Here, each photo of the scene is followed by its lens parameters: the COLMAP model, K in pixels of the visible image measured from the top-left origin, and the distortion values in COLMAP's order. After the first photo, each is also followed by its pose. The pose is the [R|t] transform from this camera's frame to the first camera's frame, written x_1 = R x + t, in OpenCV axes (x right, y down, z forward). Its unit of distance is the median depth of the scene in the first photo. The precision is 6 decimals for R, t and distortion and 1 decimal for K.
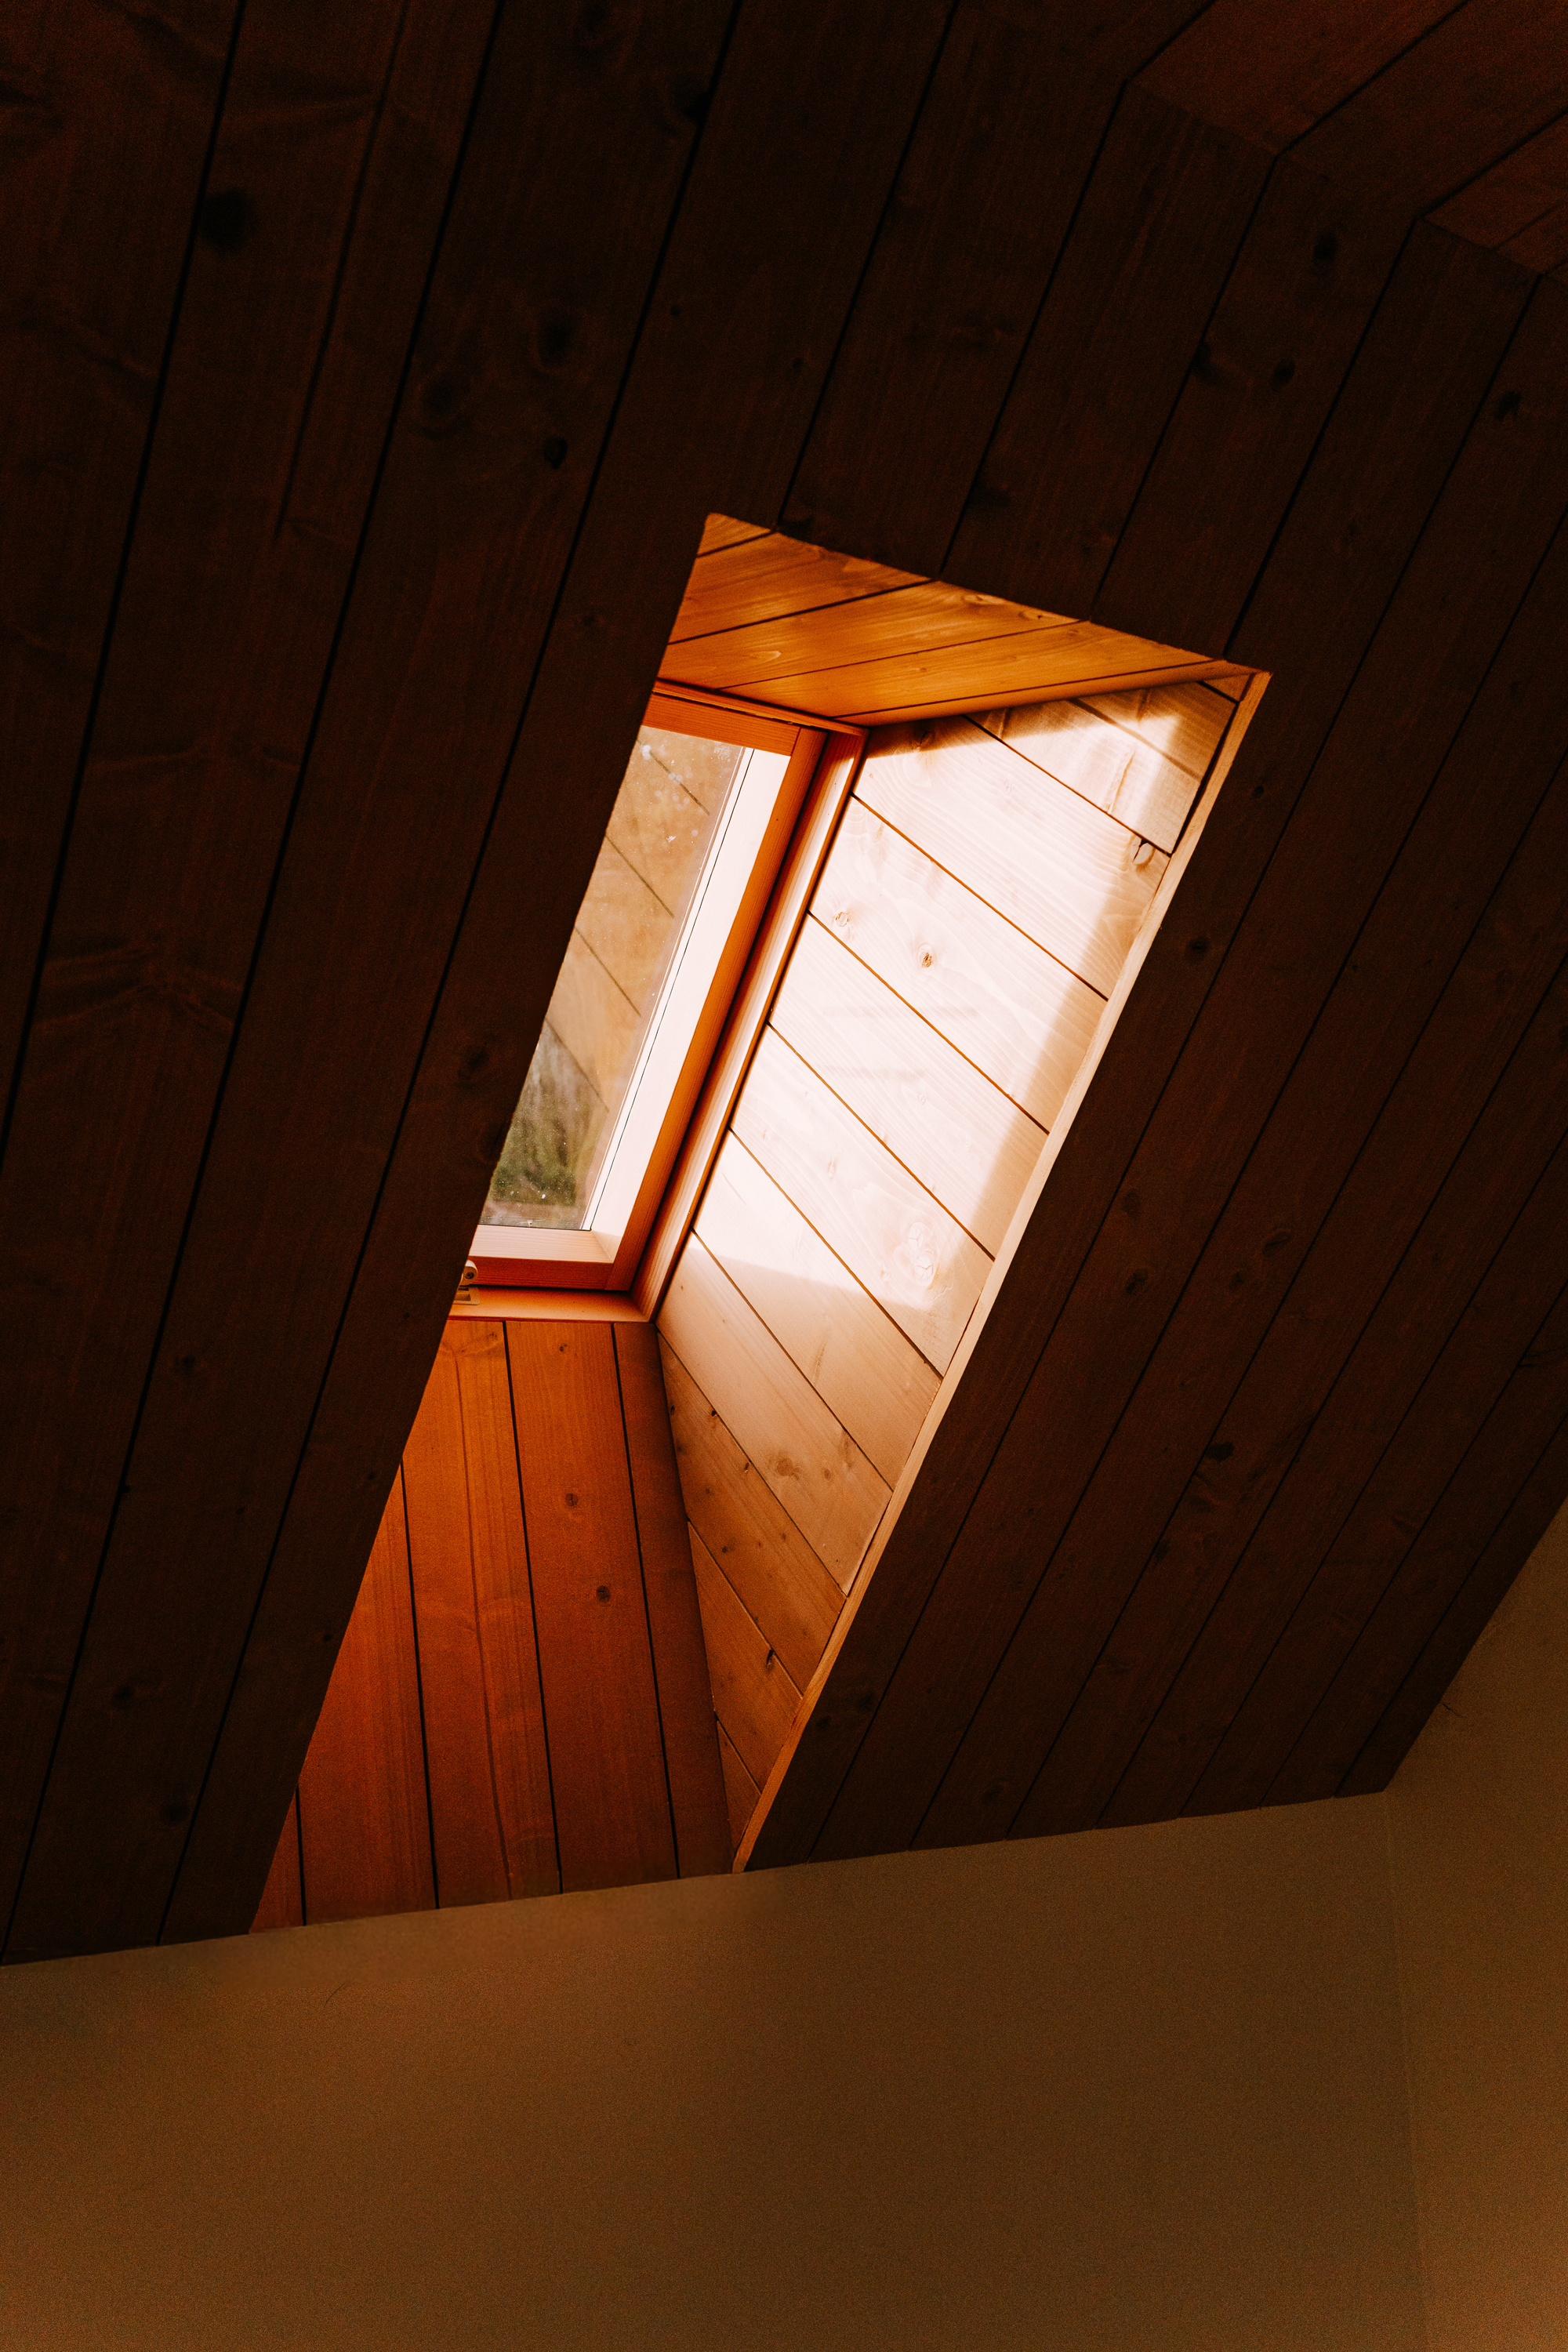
lens RADIAL K [[2022.7, 0, 783.9], [0, 2022.7, 1176.6], [0, 0, 1]] dist [0.009924, 0.004109]
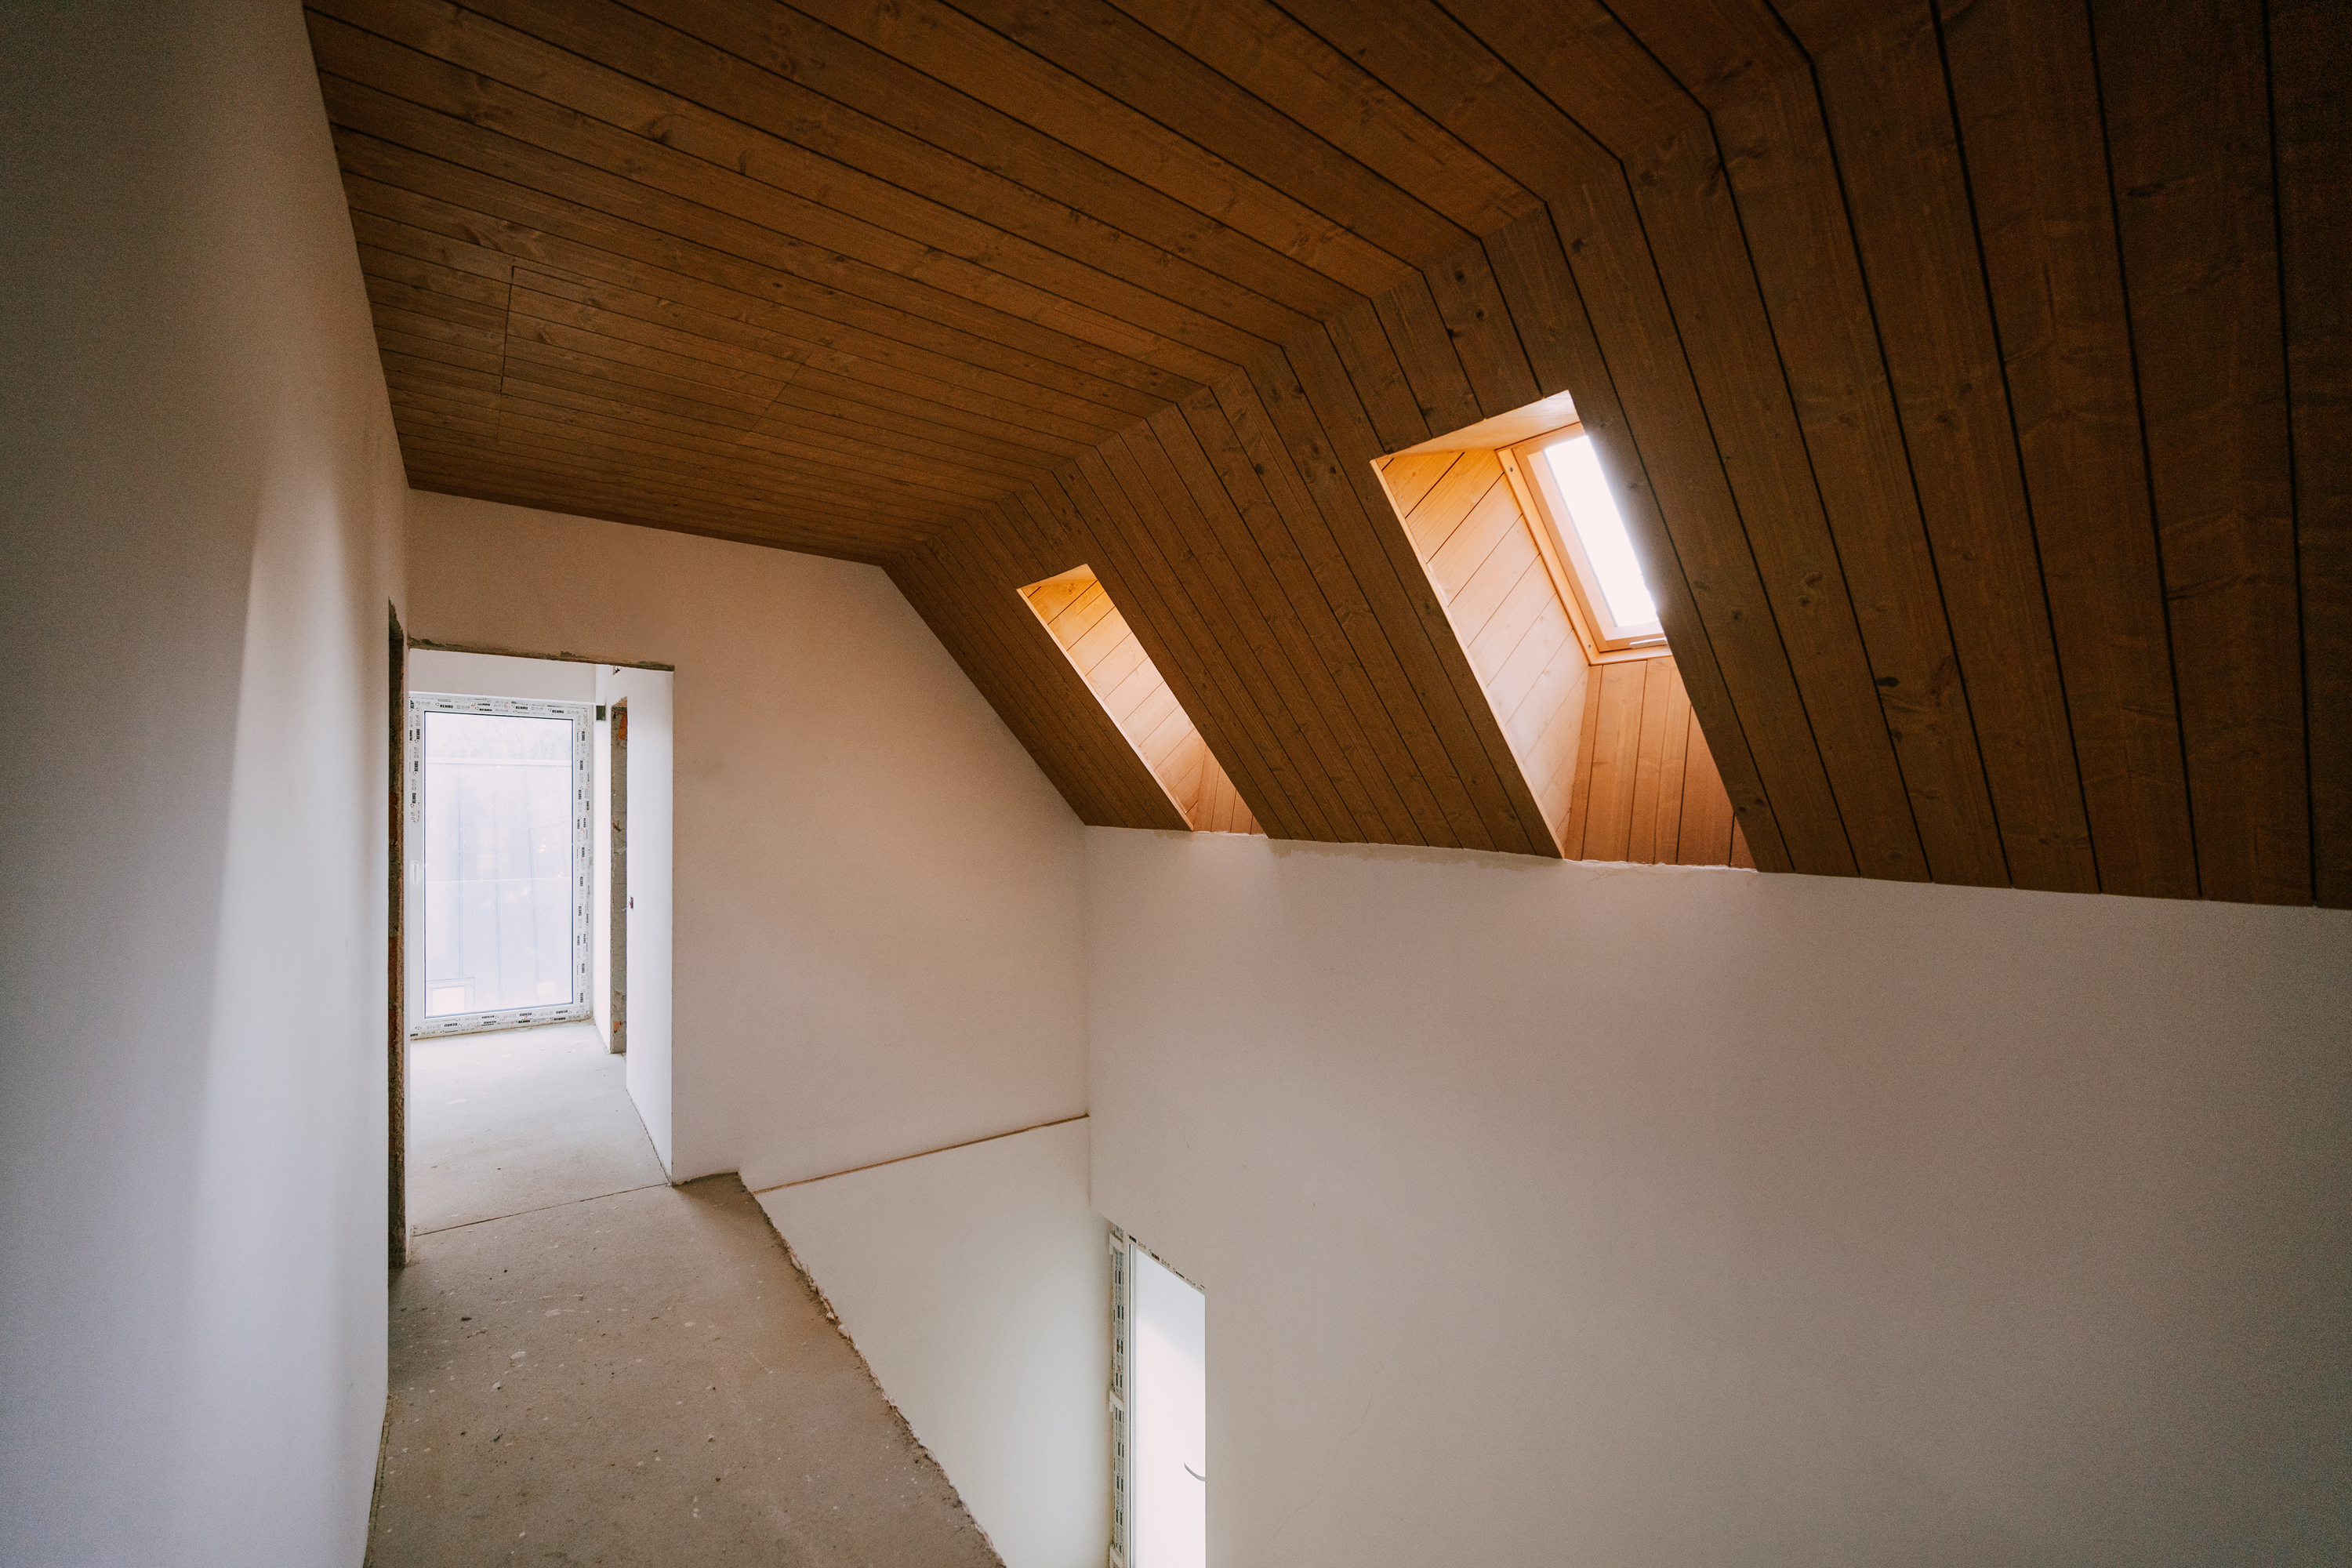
lens RADIAL K [[924.4, 0, 1177.4], [0, 924.4, 780.8], [0, 0, 1]] dist [-0.000826, -0.000019]
pose [[0.099575, 0.018094, -0.994866, 1.218084], [0.181657, 0.982701, 0.036055, 0.089707], [0.978307, -0.184315, 0.094565, 0.298520]]
